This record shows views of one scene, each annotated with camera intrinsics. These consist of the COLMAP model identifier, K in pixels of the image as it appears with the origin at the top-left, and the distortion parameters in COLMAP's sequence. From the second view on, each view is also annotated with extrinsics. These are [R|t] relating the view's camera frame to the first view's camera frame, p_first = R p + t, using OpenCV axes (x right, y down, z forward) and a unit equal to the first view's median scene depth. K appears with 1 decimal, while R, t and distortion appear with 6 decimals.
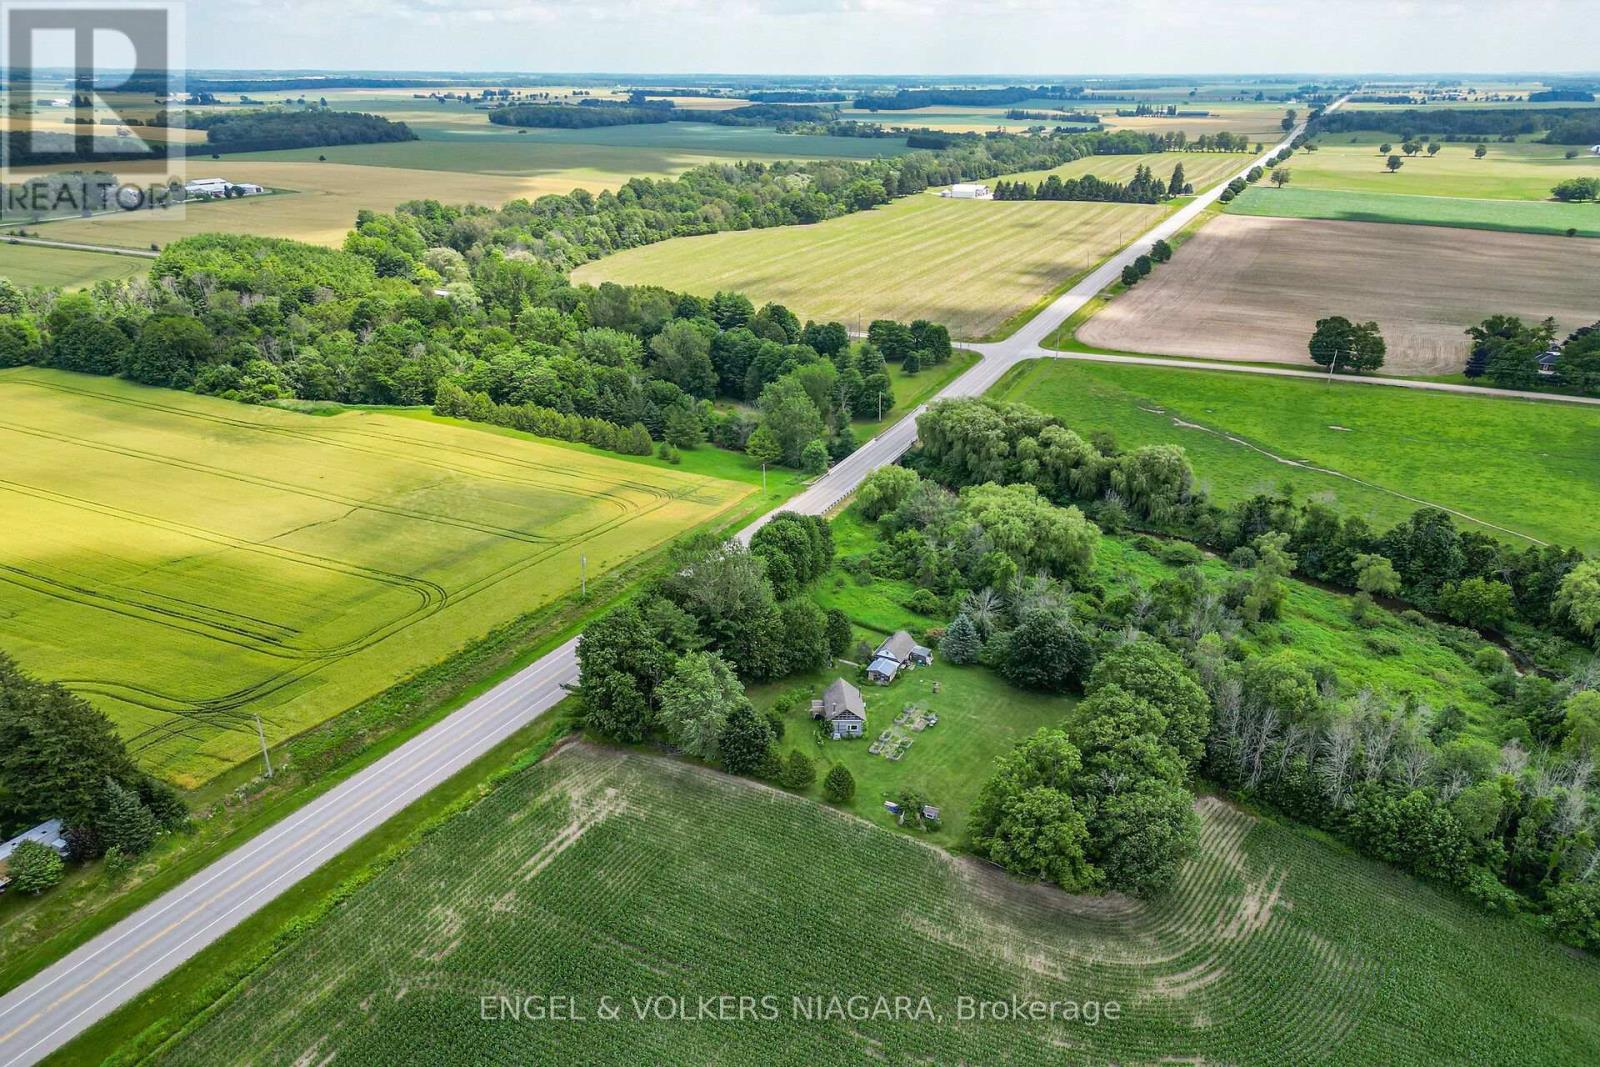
lens RADIAL K [[1148.5, 0, 803.0], [0, 1148.5, 570.0], [0, 0, 1]] dist [0.074745, -0.067149]
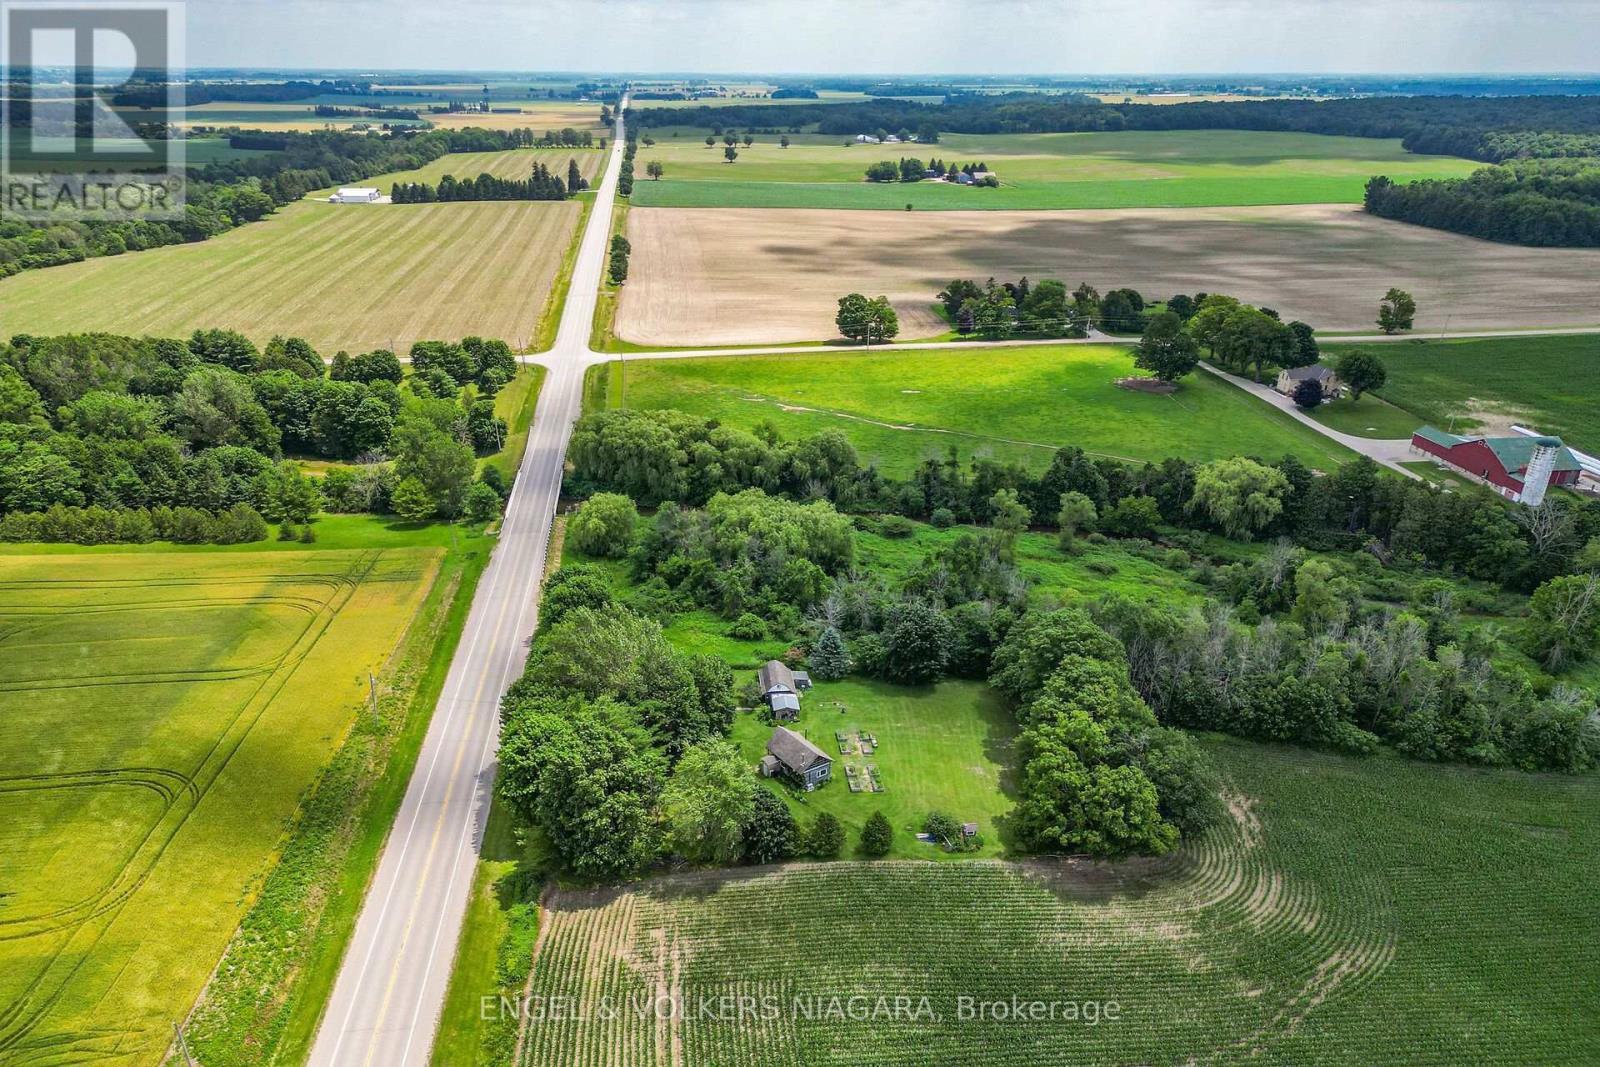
lens RADIAL K [[1137.9, 0, 808.2], [0, 1137.9, 571.7], [0, 0, 1]] dist [0.071020, -0.061699]
pose [[0.837658, -0.219104, 0.500322, -0.175879], [0.215407, 0.974290, 0.066024, -0.038186], [-0.501925, 0.052467, 0.863318, 0.088129]]
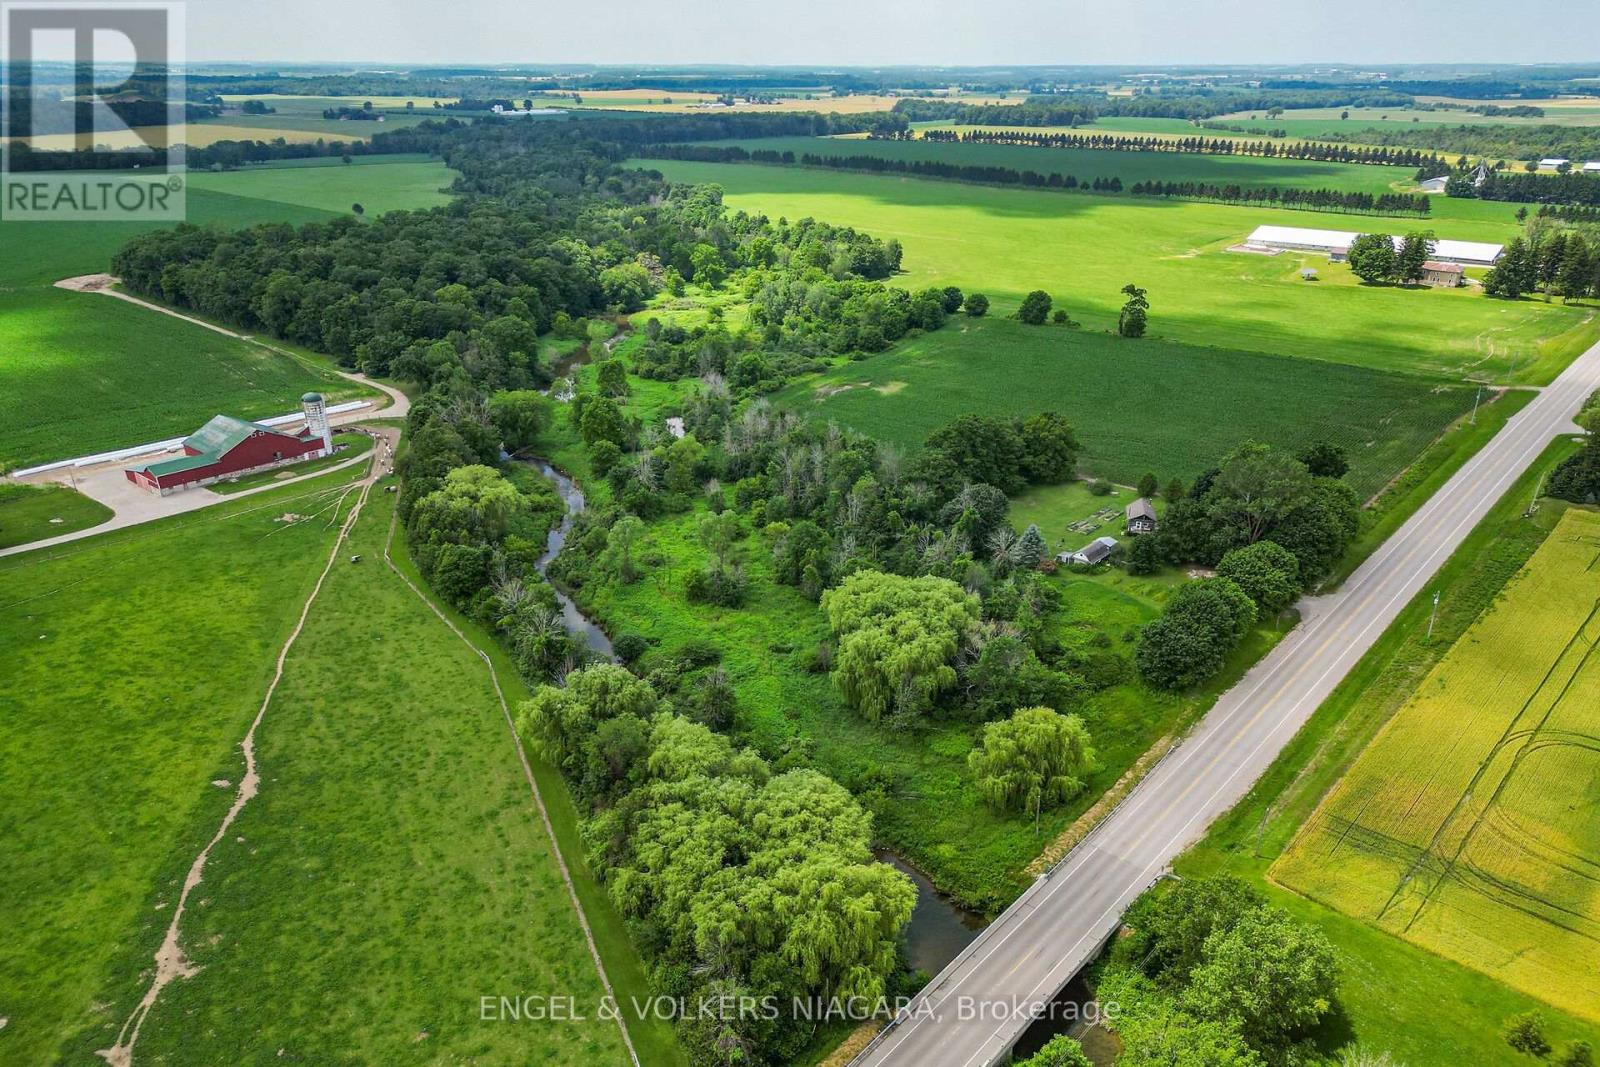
lens RADIAL K [[1137.9, 0, 808.2], [0, 1137.9, 571.7], [0, 0, 1]] dist [0.071020, -0.061699]
pose [[-0.965484, -0.111185, 0.235538, 0.038643], [0.098247, 0.682045, 0.724680, -0.404253], [-0.241221, 0.722808, -0.647580, 0.932834]]
